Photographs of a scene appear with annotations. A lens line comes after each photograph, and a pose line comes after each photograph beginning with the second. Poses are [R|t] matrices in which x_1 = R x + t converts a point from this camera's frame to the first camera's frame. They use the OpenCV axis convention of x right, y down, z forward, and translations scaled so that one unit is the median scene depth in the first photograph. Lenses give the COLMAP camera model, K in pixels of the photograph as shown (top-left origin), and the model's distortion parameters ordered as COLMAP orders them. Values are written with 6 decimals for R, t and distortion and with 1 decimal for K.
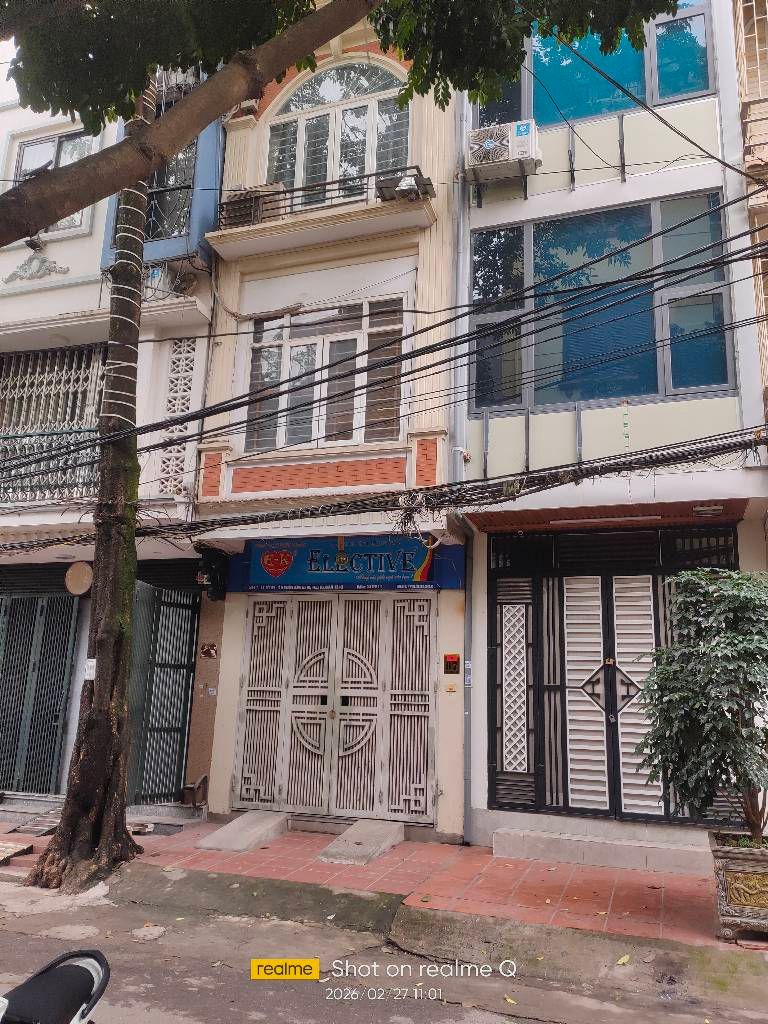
lens RADIAL K [[806.6, 0, 383.7], [0, 806.6, 517.3], [0, 0, 1]] dist [0.054305, -0.043896]
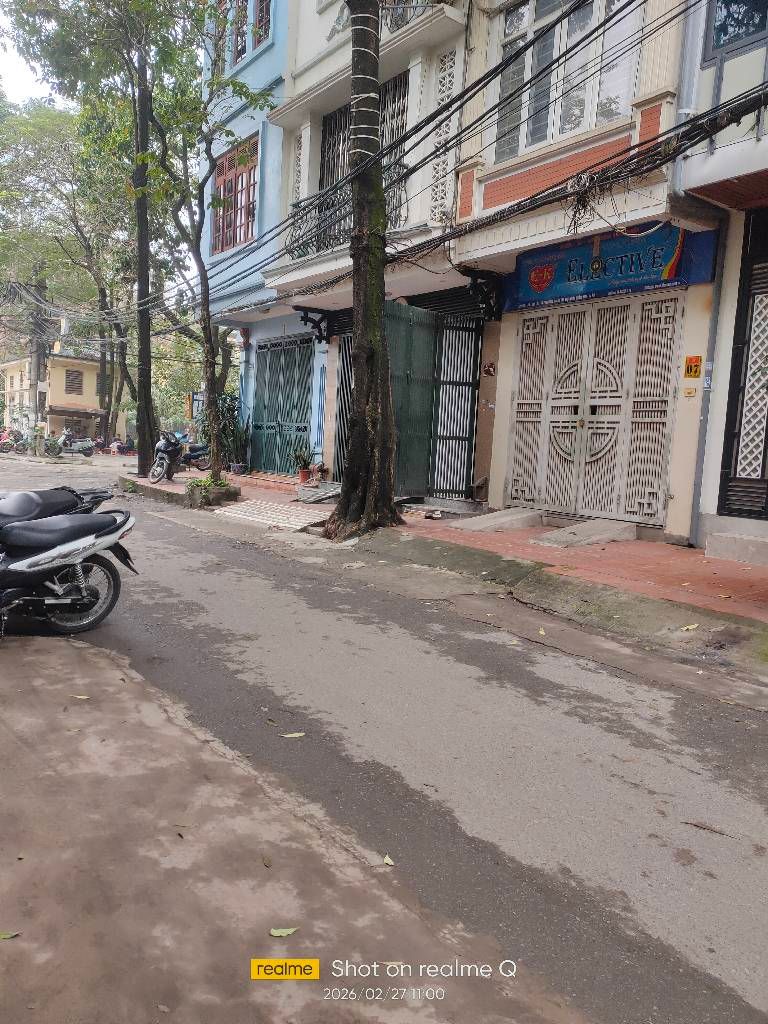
lens RADIAL K [[806.6, 0, 382.9], [0, 806.6, 521.7], [0, 0, 1]] dist [0.054305, -0.043896]
pose [[0.808981, 0.067185, -0.583982, 0.348986], [0.108007, 0.959546, 0.260013, 0.069366], [0.577827, -0.273420, 0.768998, 0.024353]]
